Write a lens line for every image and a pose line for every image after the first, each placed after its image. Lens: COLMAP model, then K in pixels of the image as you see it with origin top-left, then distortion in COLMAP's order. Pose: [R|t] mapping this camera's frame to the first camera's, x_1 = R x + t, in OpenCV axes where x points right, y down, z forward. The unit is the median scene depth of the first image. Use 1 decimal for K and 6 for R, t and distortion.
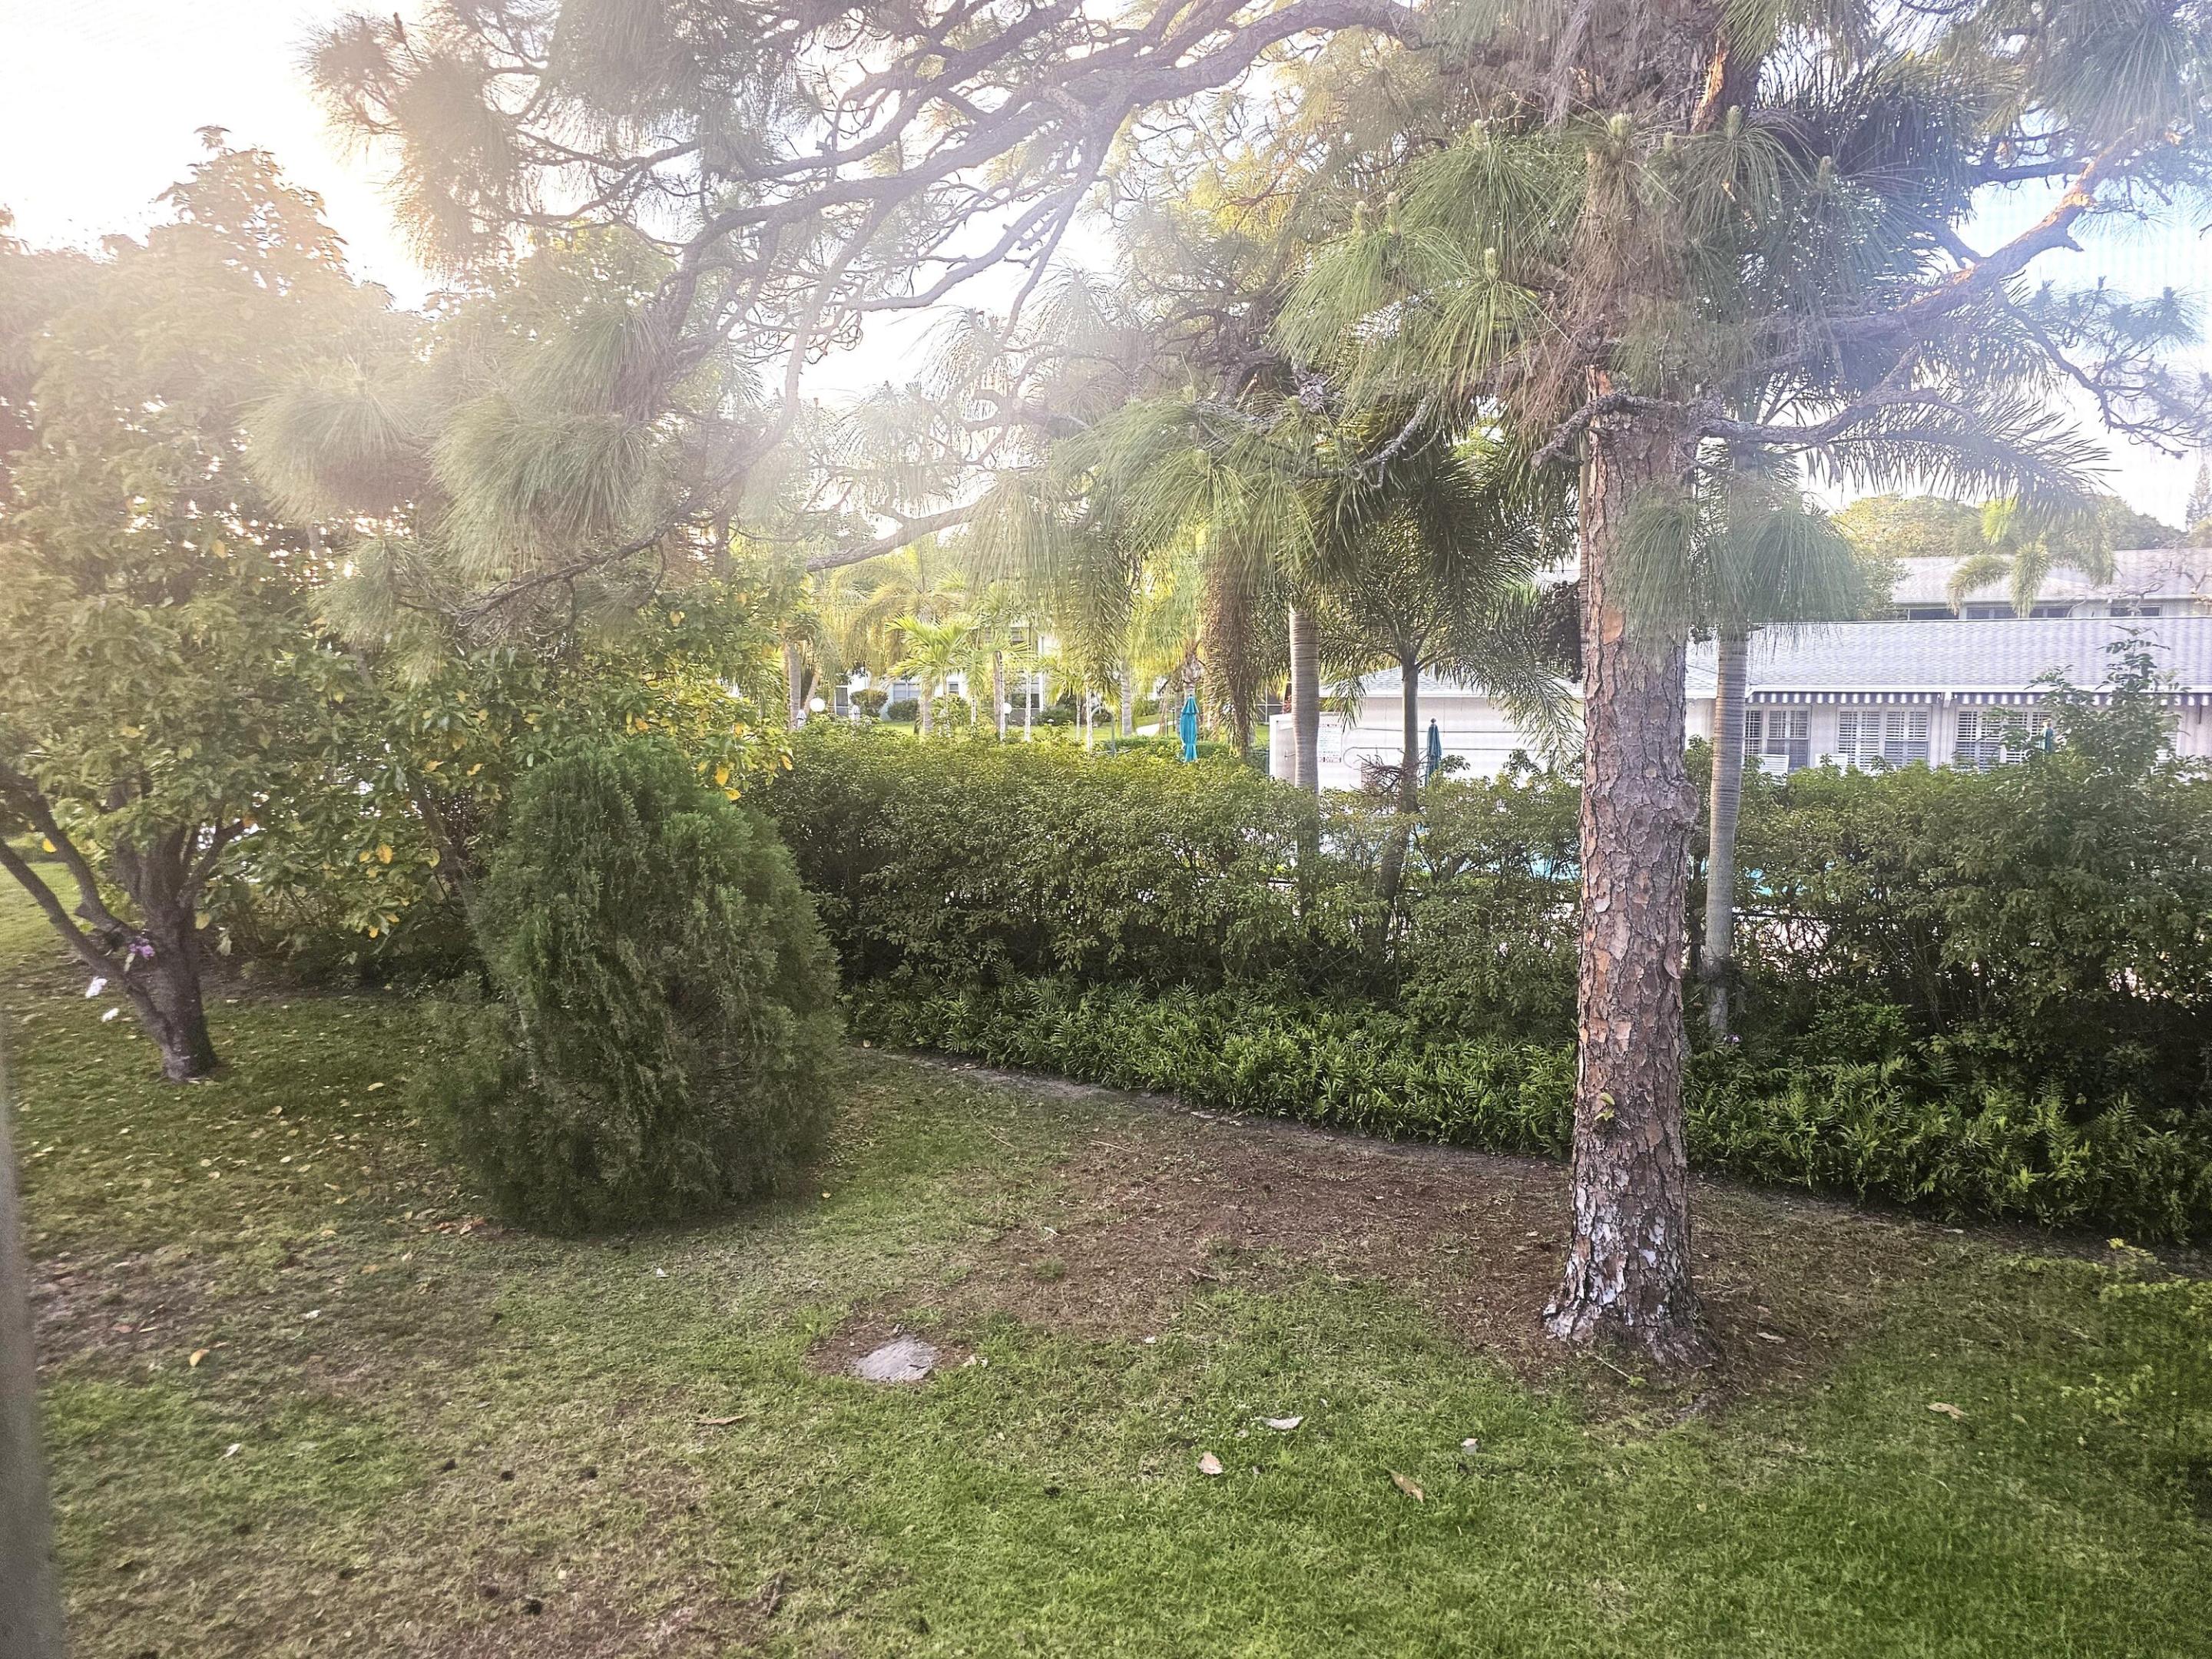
lens RADIAL K [[1507.2, 0, 1057.4], [0, 1507.2, 816.0], [0, 0, 1]] dist [-0.005732, -0.012527]
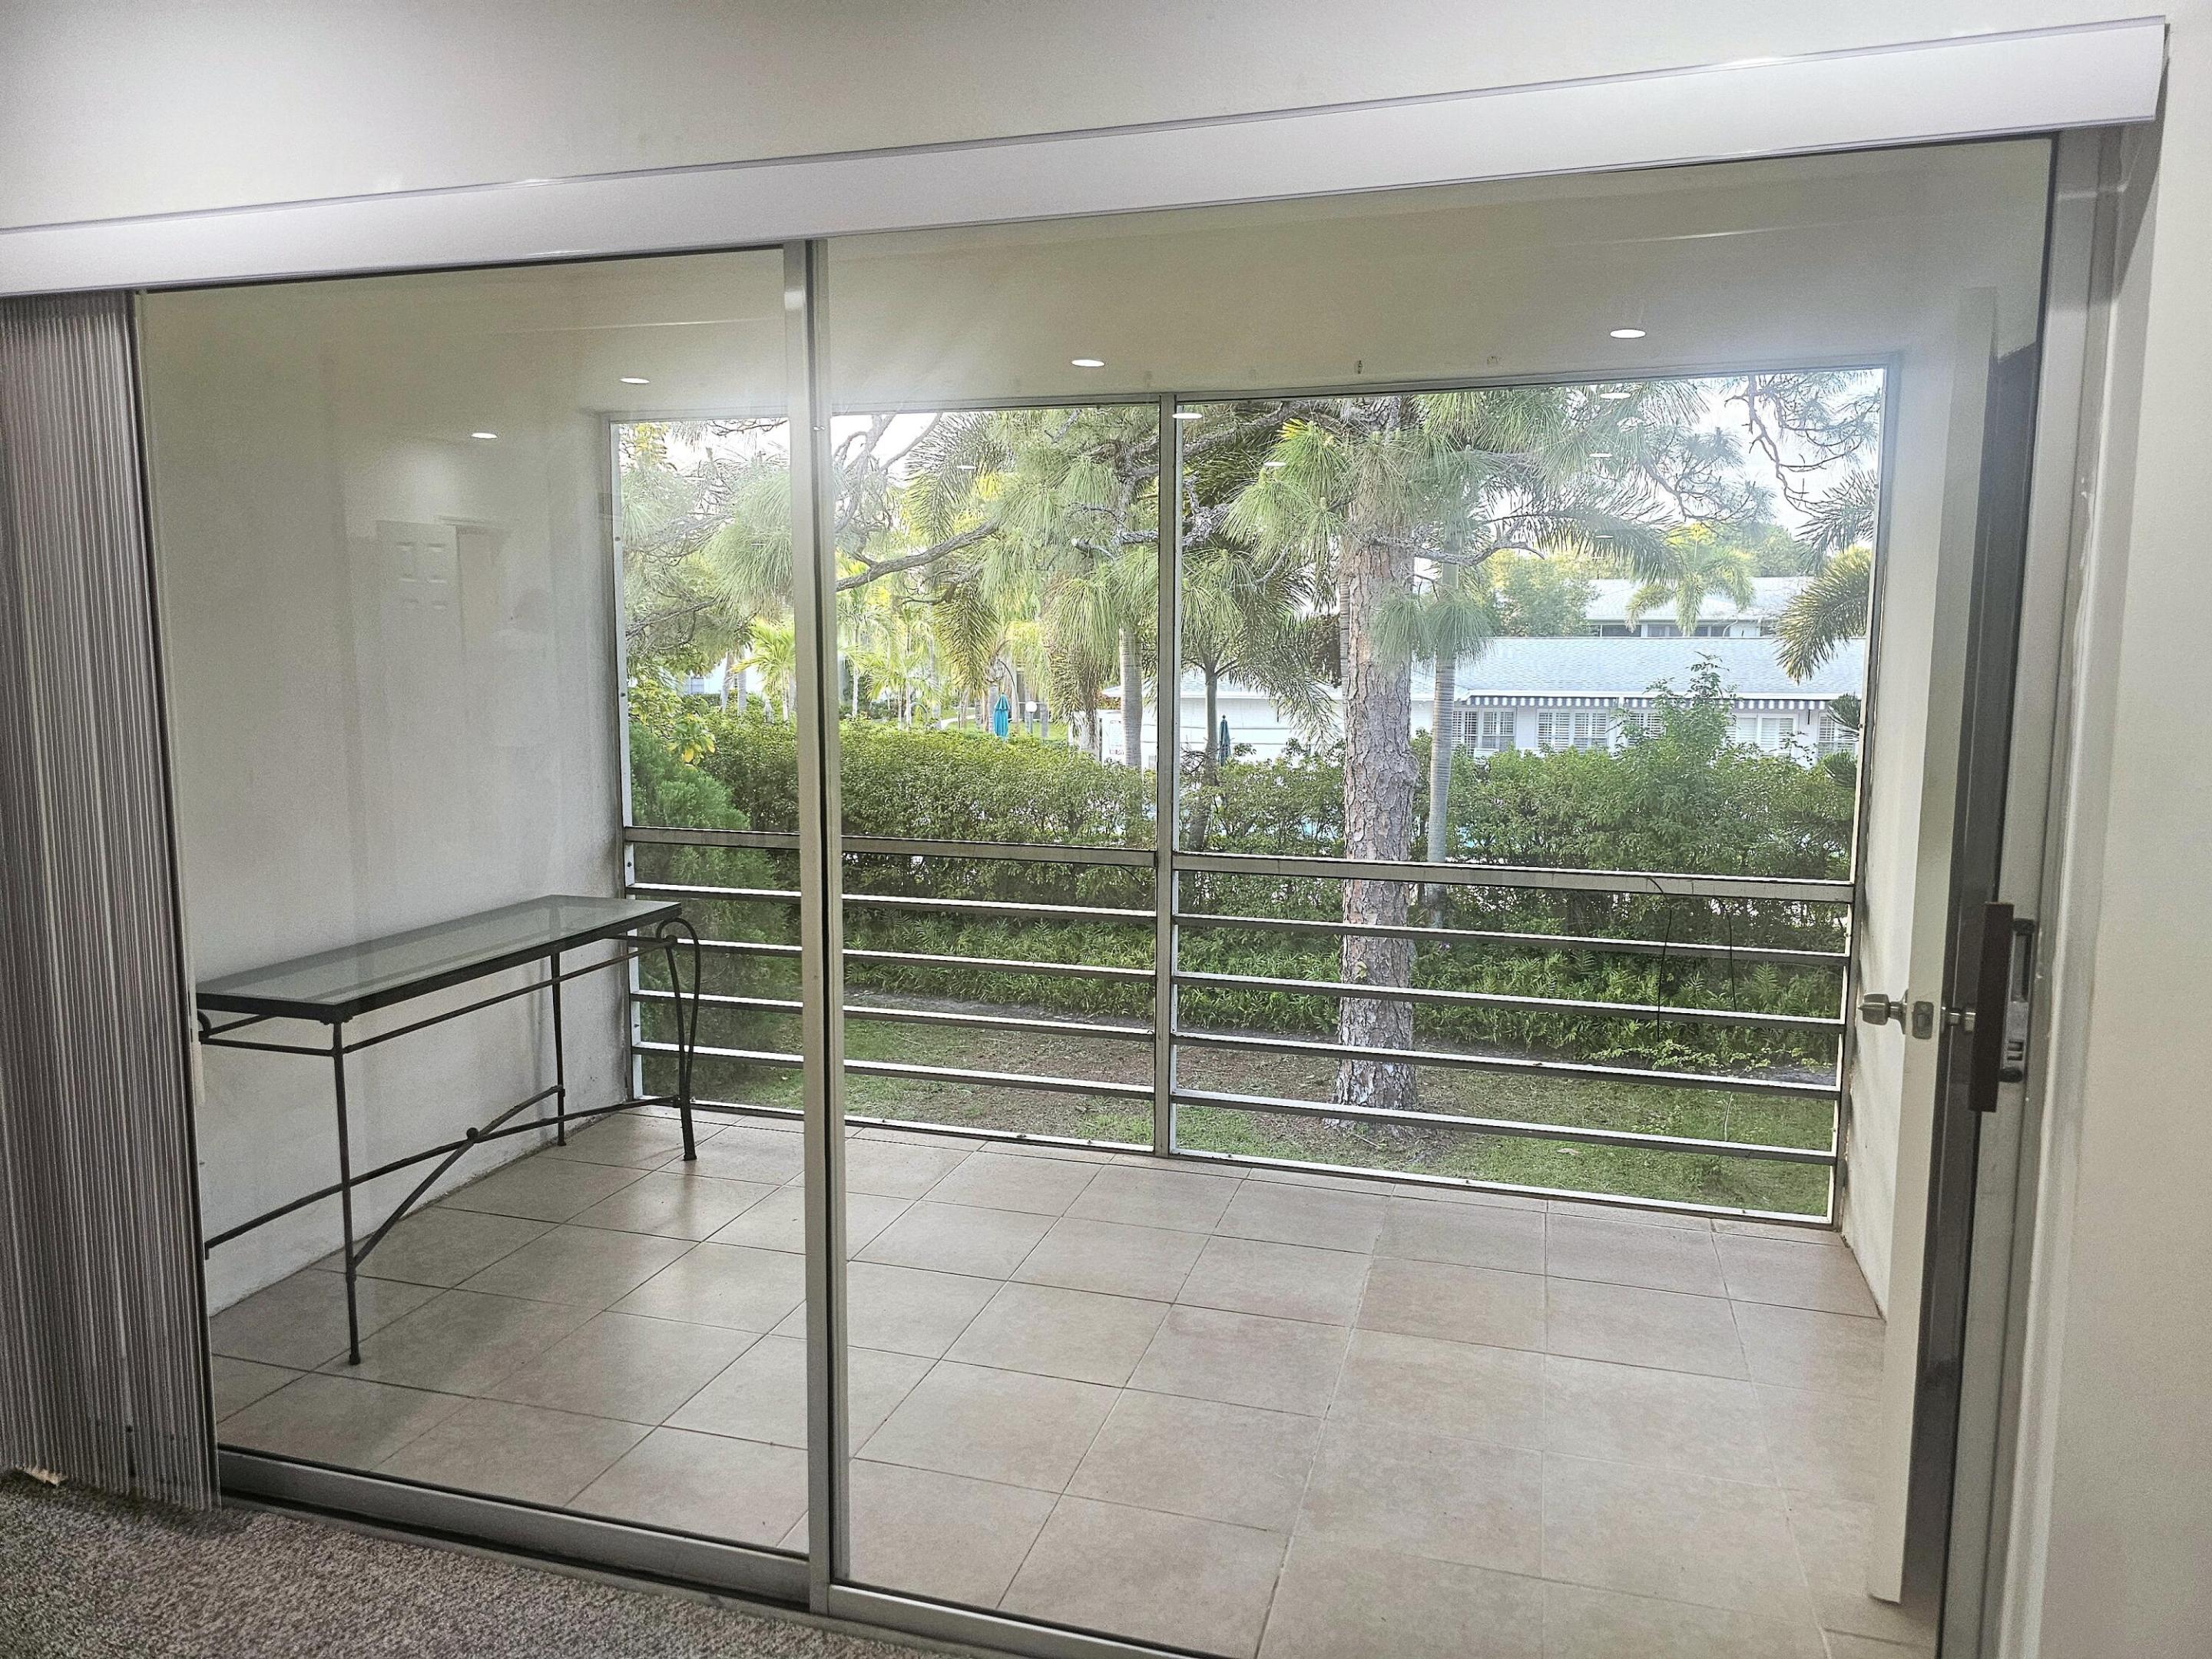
lens RADIAL K [[1507.2, 0, 1104.3], [0, 1507.2, 832.3], [0, 0, 1]] dist [-0.005732, -0.012527]
pose [[0.982328, -0.007107, 0.187032, -0.114454], [0.004844, 0.999909, 0.012554, 0.023319], [-0.187104, -0.011426, 0.982274, -0.291774]]
